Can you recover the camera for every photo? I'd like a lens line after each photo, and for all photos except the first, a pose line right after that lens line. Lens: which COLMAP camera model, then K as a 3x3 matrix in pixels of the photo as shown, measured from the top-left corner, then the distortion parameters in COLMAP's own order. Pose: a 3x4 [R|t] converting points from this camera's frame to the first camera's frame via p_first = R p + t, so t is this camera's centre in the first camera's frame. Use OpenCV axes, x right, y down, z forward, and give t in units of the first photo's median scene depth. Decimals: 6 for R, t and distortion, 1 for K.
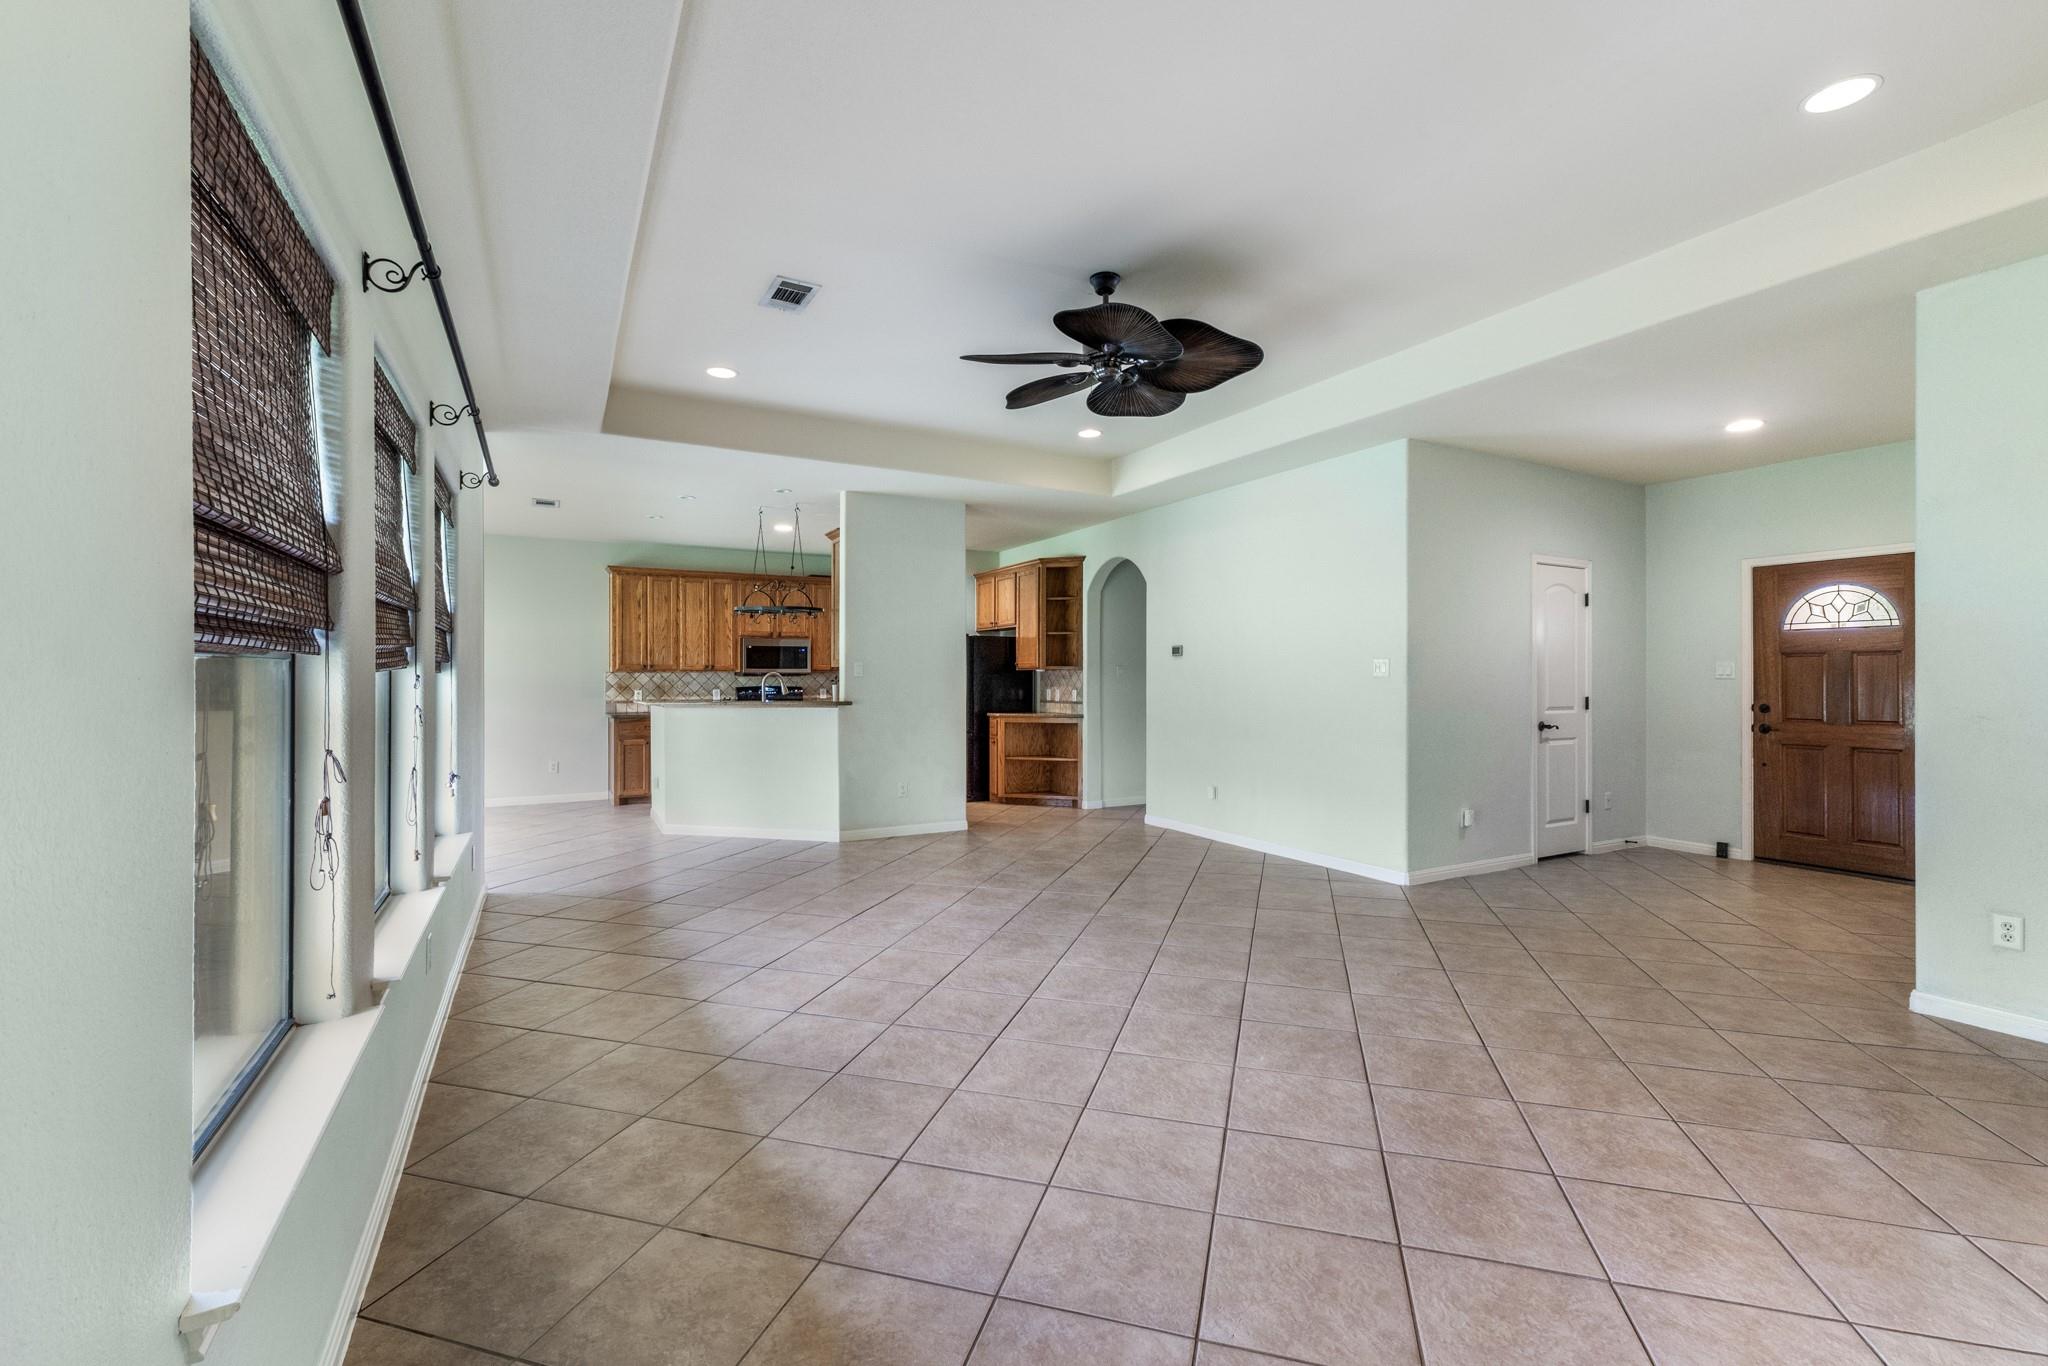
lens RADIAL K [[866.7, 0, 1004.6], [0, 866.7, 685.3], [0, 0, 1]] dist [0.005194, -0.000679]
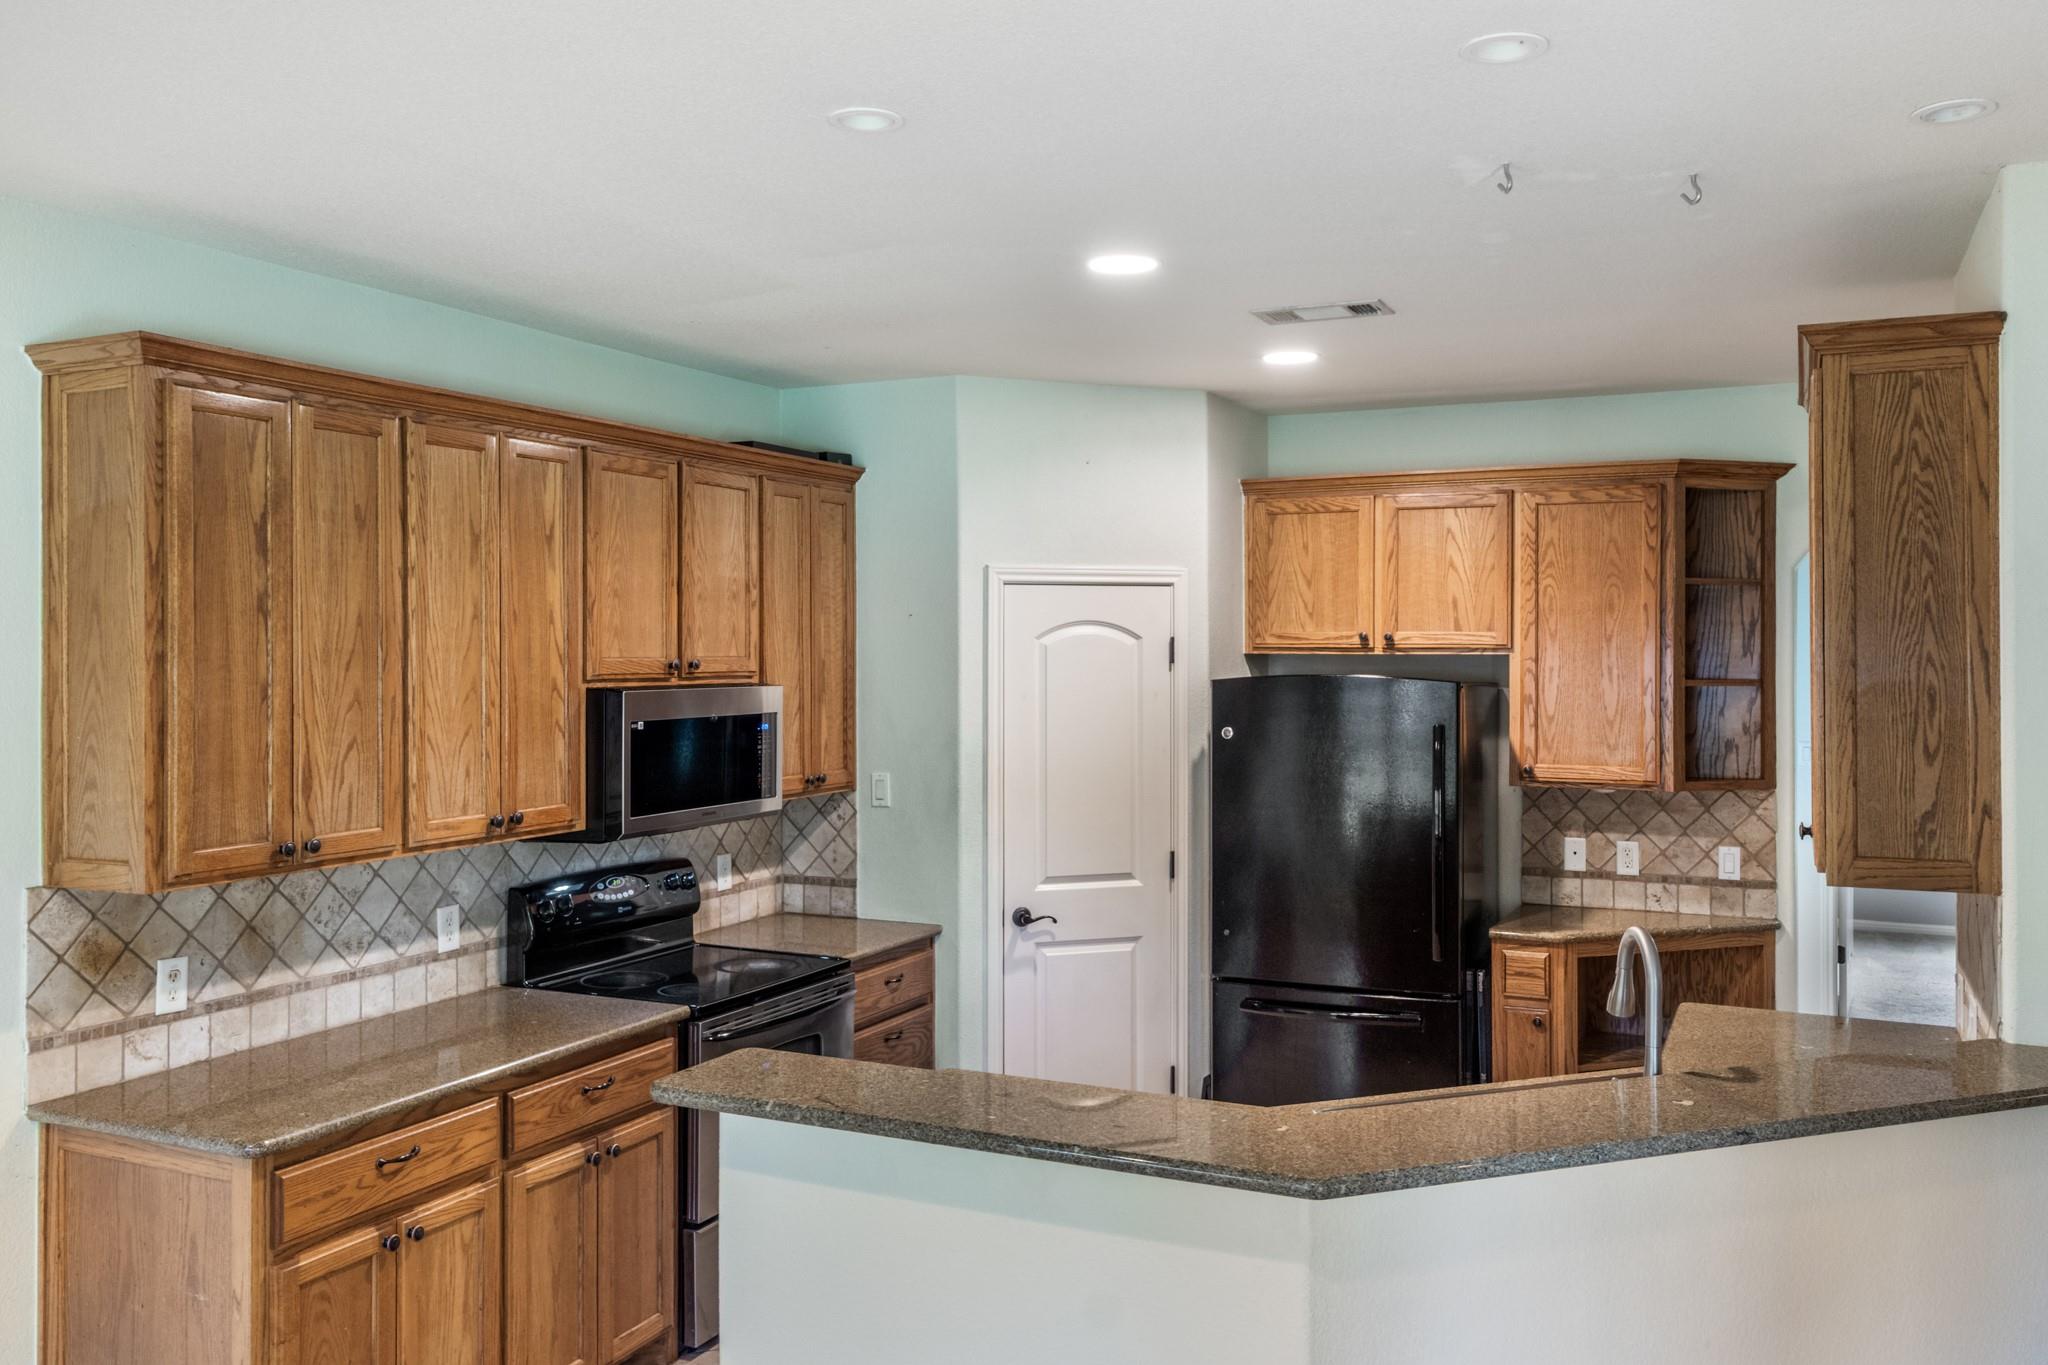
lens RADIAL K [[1644.0, 0, 1025.2], [0, 1644.0, 657.2], [0, 0, 1]] dist [0.003627, -0.005452]
pose [[0.826622, -0.001595, 0.562755, -0.480386], [0.005361, 0.999973, -0.005042, -0.063149], [-0.562732, 0.007185, 0.826608, 0.572242]]
